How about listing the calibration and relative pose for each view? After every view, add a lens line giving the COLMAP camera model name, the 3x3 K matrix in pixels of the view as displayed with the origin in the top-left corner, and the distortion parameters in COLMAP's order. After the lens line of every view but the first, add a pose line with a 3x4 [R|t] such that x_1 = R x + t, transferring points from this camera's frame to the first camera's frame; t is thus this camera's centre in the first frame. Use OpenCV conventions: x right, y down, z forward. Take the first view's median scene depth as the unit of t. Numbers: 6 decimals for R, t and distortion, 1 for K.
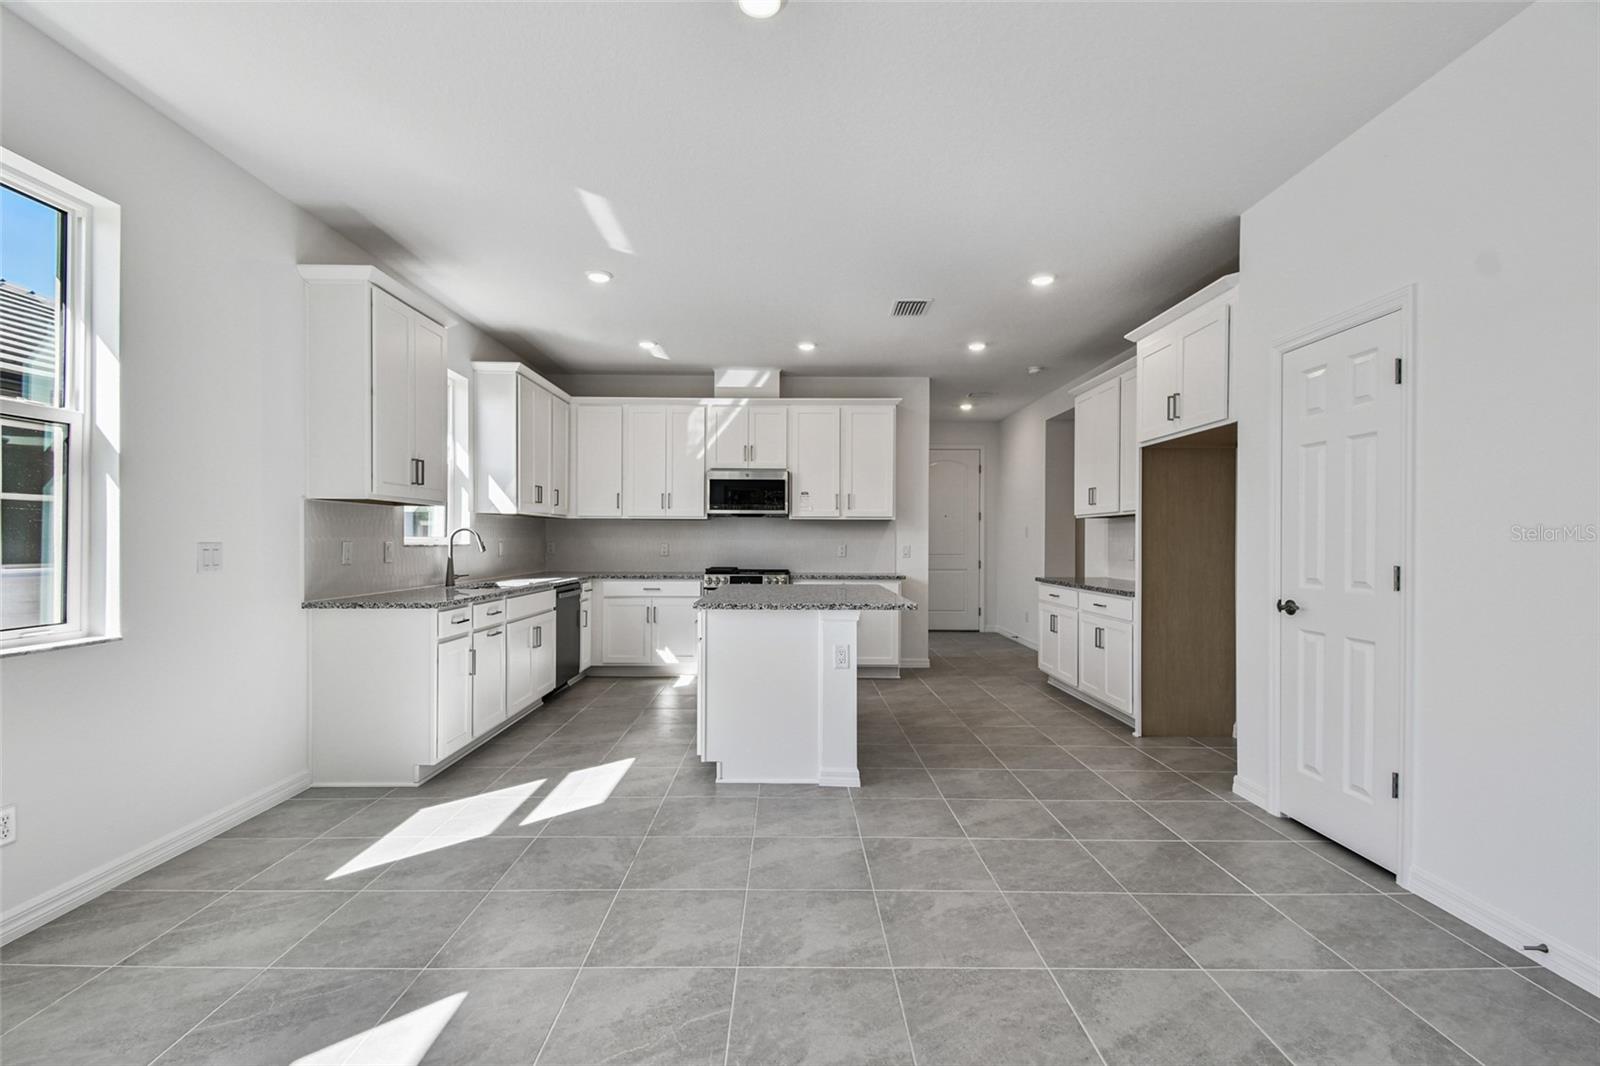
lens RADIAL K [[694.5, 0, 794.2], [0, 694.5, 545.4], [0, 0, 1]] dist [0.014196, -0.000068]
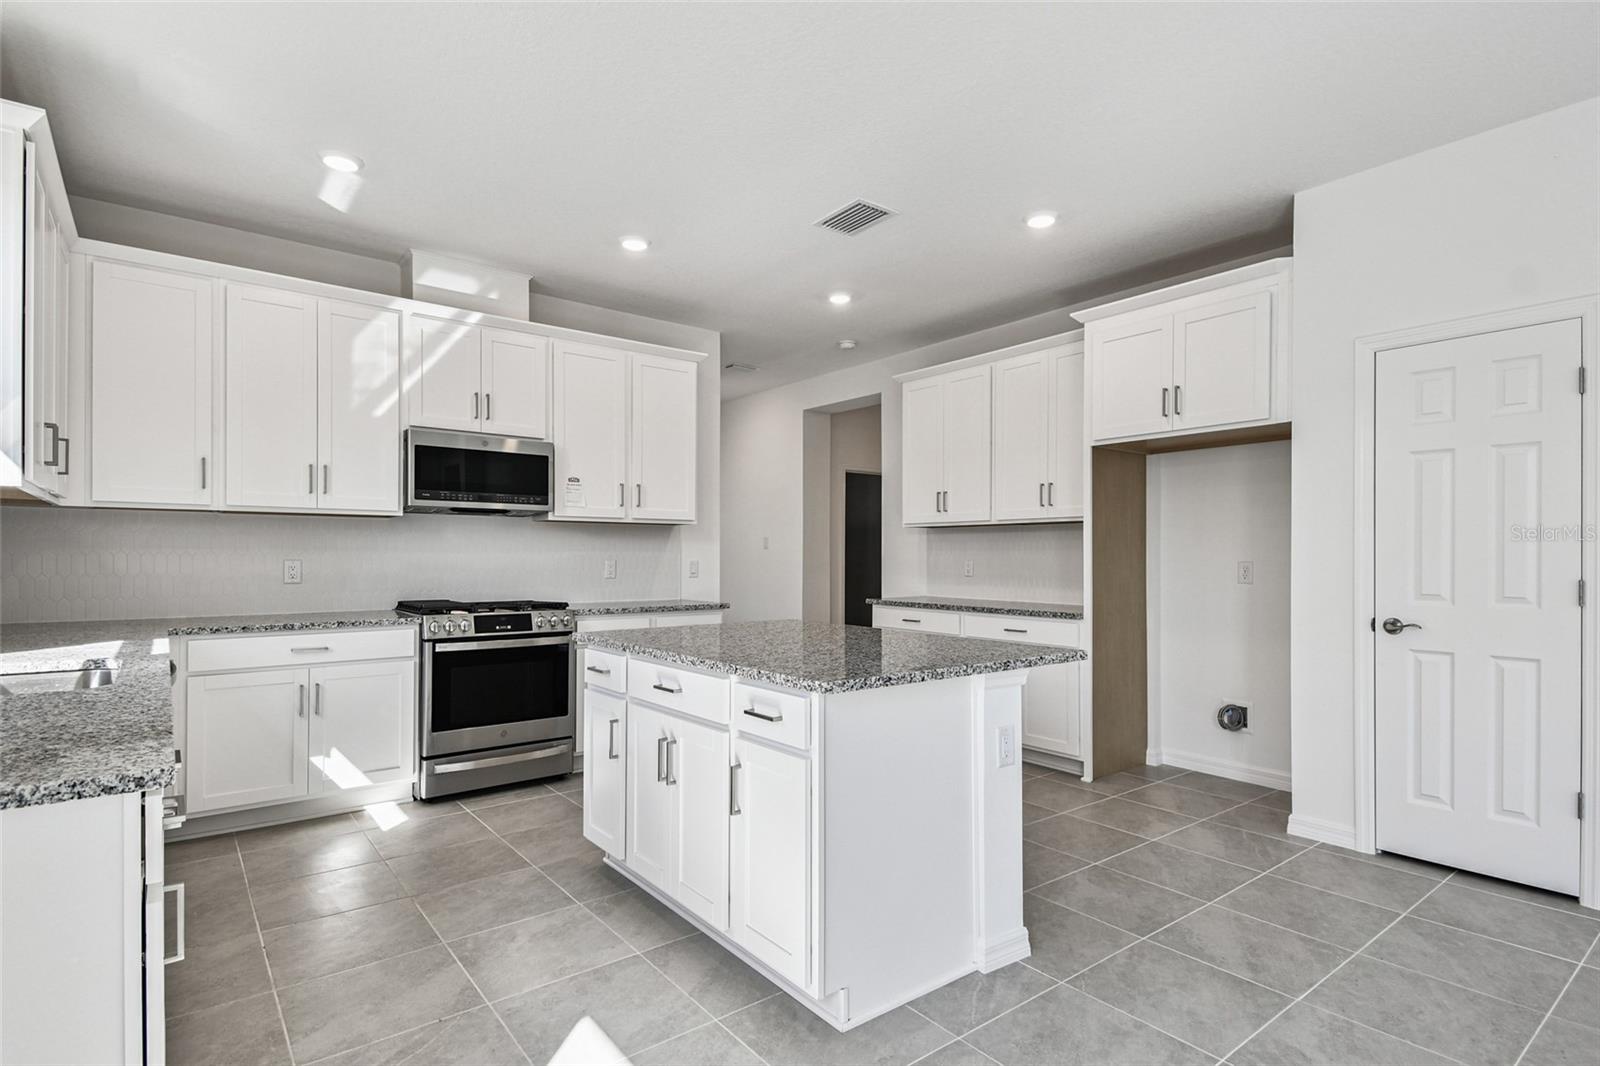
lens RADIAL K [[794.6, 0, 804.3], [0, 794.6, 551.2], [0, 0, 1]] dist [0.020650, -0.000357]
pose [[0.791721, 0.001511, 0.610880, -0.293742], [0.004713, 0.999952, -0.008581, -0.002614], [-0.610864, 0.009673, 0.791676, 0.331718]]
